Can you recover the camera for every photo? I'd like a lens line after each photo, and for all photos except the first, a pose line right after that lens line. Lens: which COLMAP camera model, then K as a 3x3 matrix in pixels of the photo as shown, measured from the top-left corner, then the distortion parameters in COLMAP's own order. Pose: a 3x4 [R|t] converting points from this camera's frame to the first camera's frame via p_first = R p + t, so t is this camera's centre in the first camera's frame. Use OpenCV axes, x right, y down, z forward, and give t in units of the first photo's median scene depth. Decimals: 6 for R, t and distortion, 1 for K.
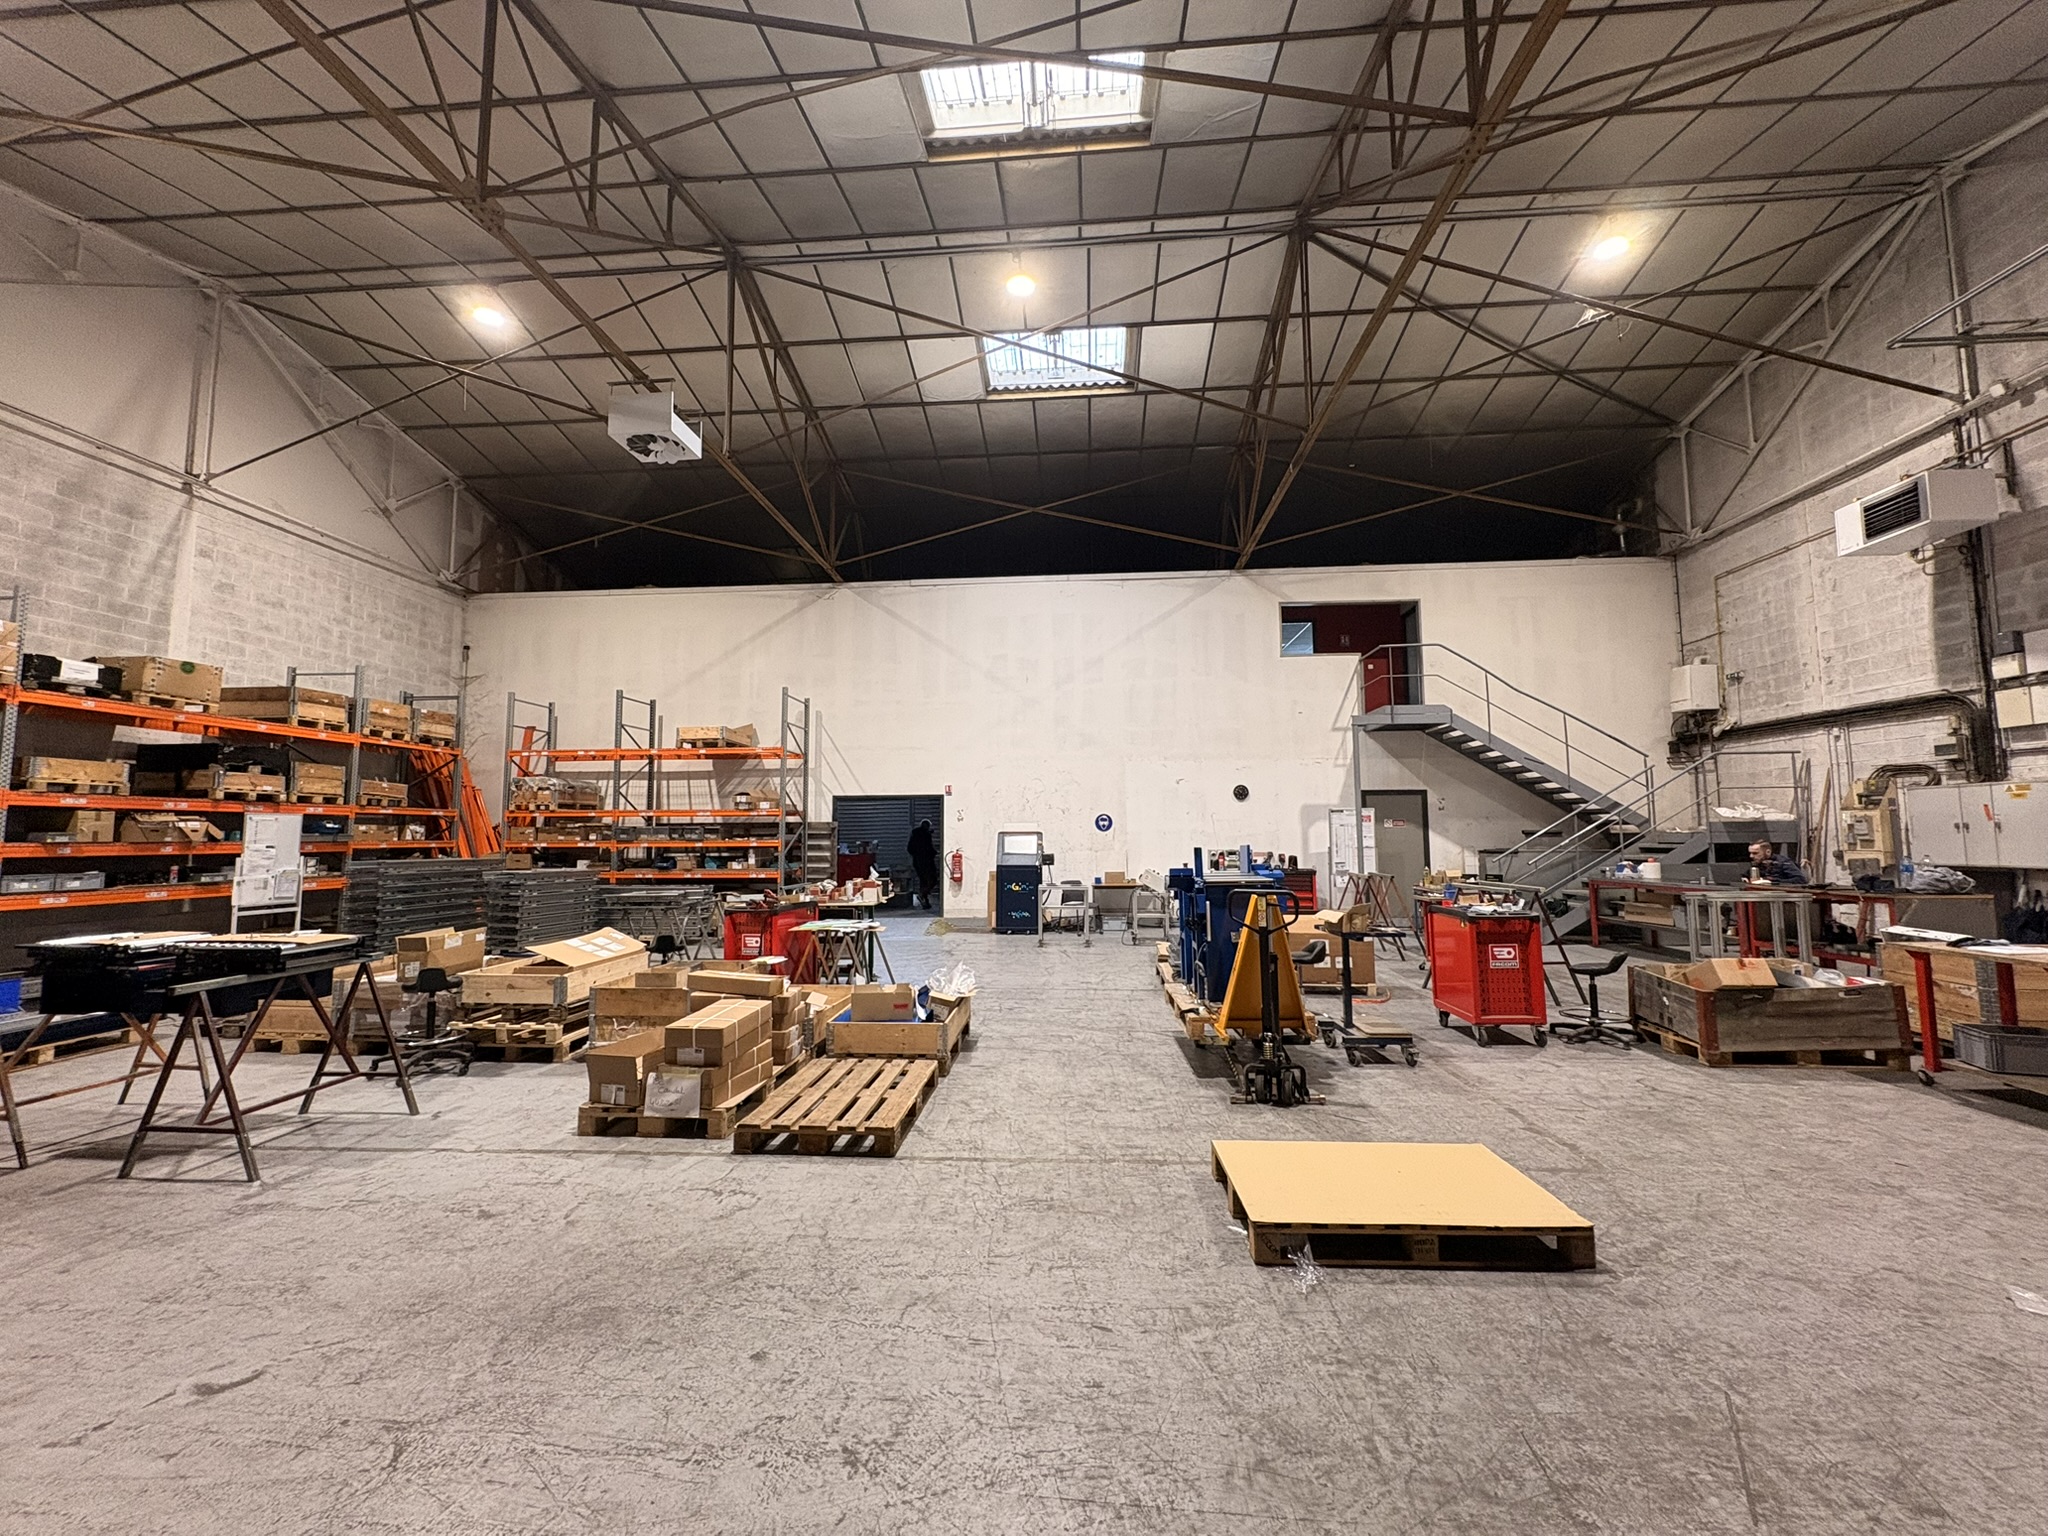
lens RADIAL K [[808.0, 0, 1026.1], [0, 808.0, 770.5], [0, 0, 1]] dist [0.000033, 0.000010]
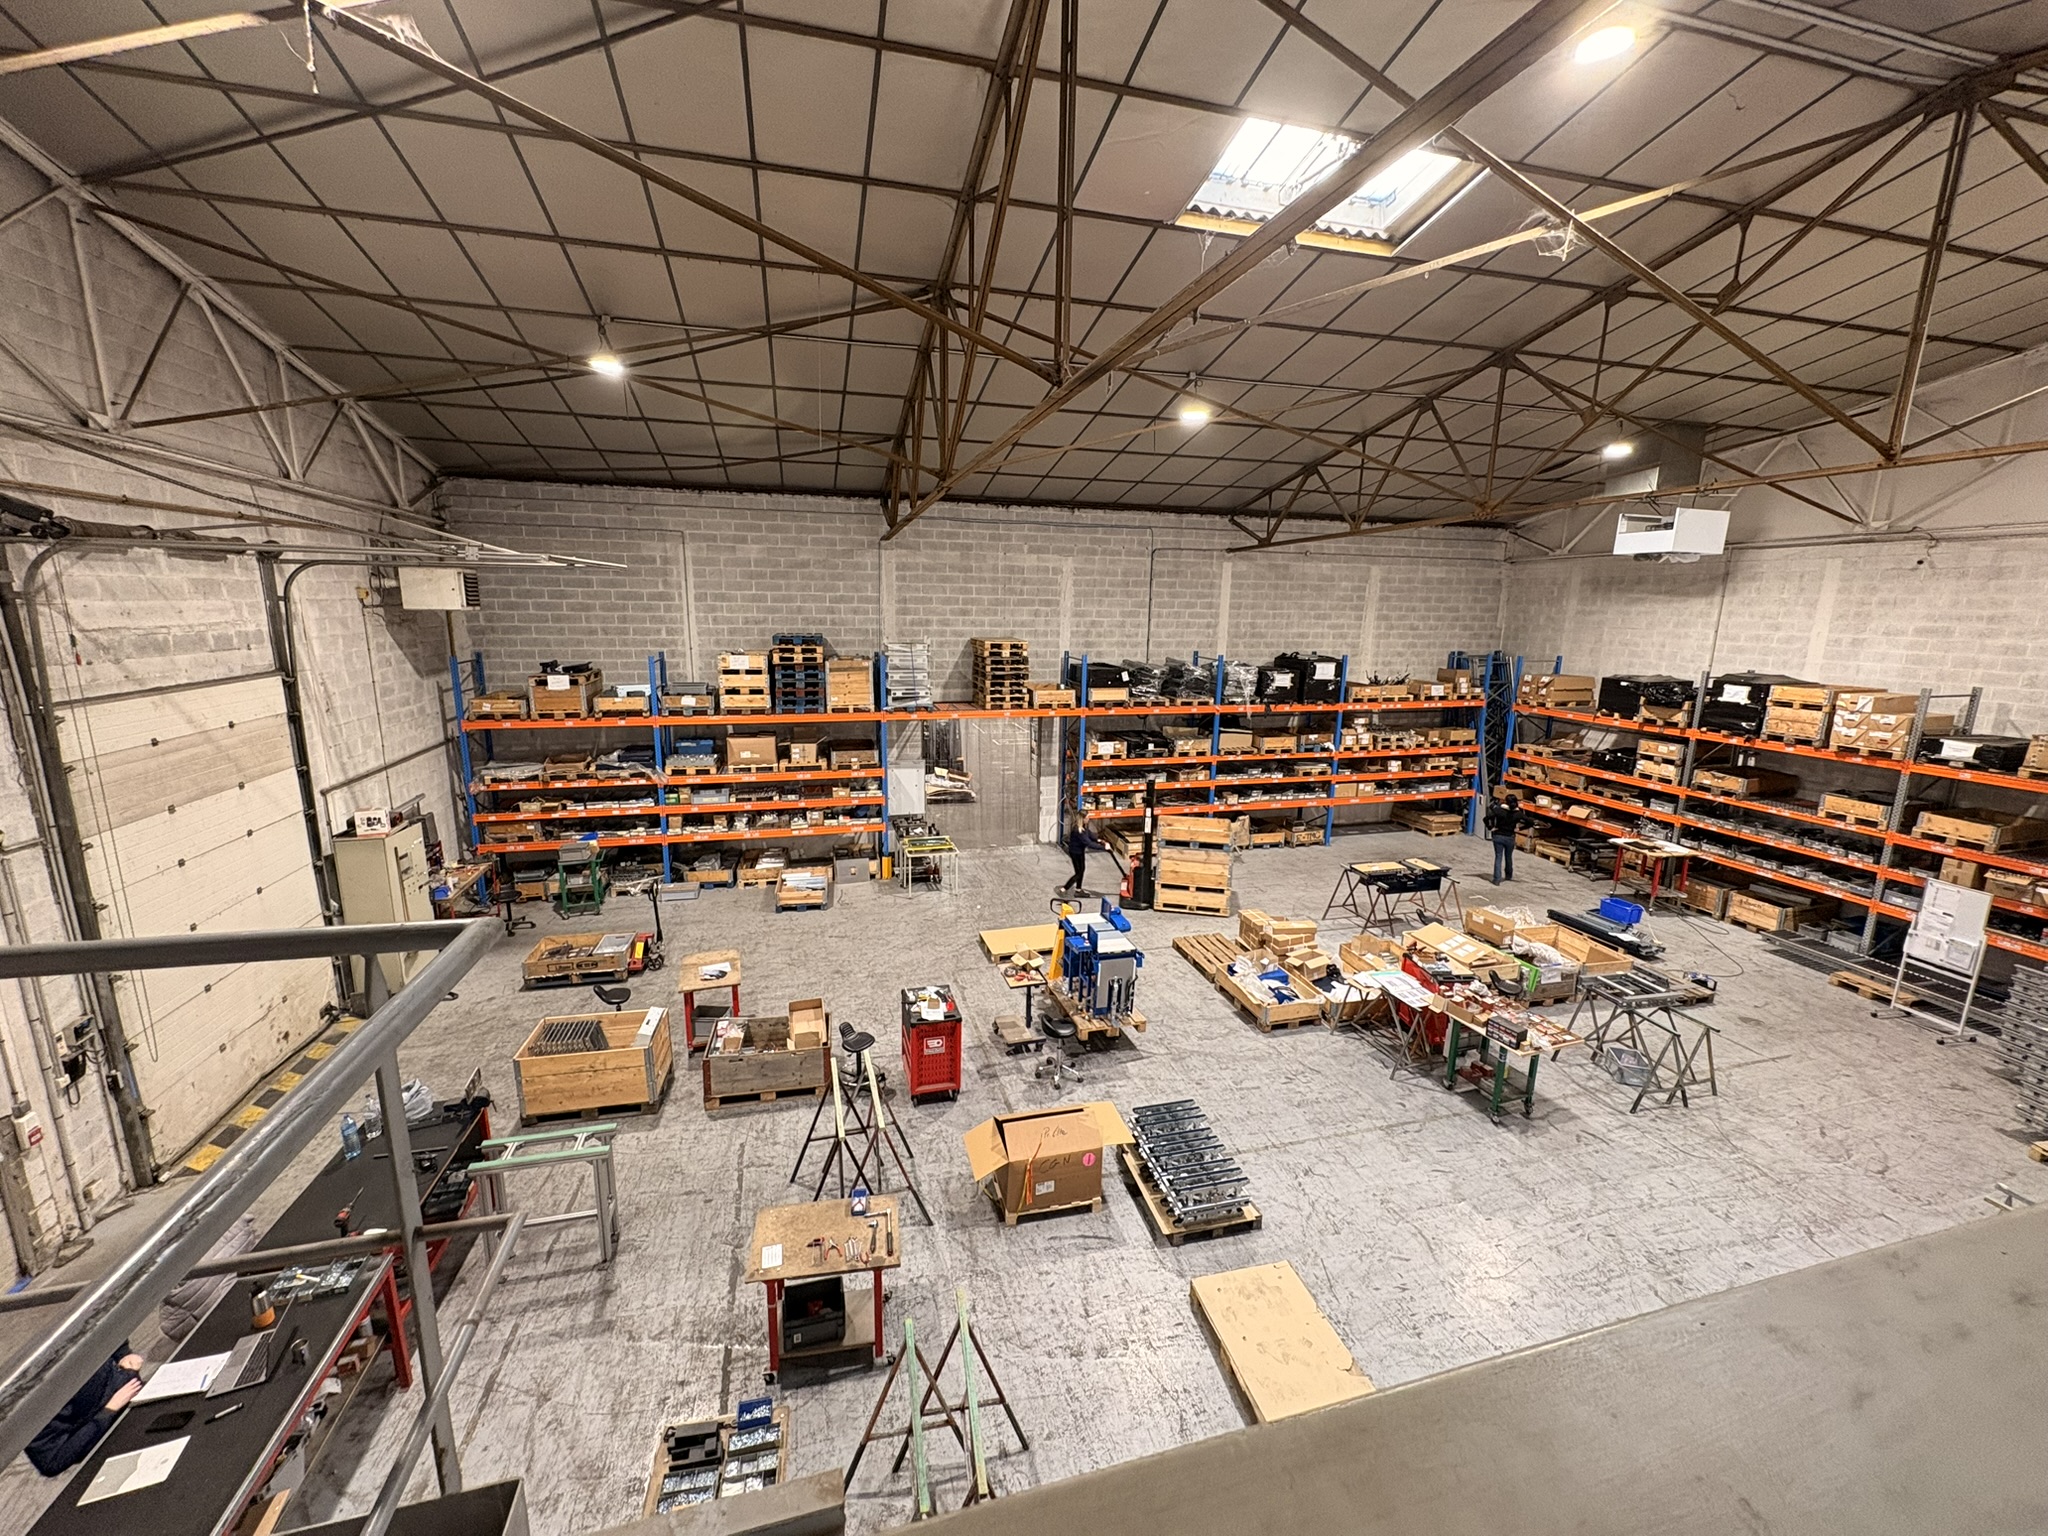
lens RADIAL K [[808.0, 0, 1025.0], [0, 808.0, 767.9], [0, 0, 1]] dist [0.000033, 0.000010]
pose [[-0.944327, 0.057402, -0.323961, 0.628437], [0.018632, 0.992412, 0.121534, -0.277941], [0.328479, 0.108732, -0.938232, 1.724479]]
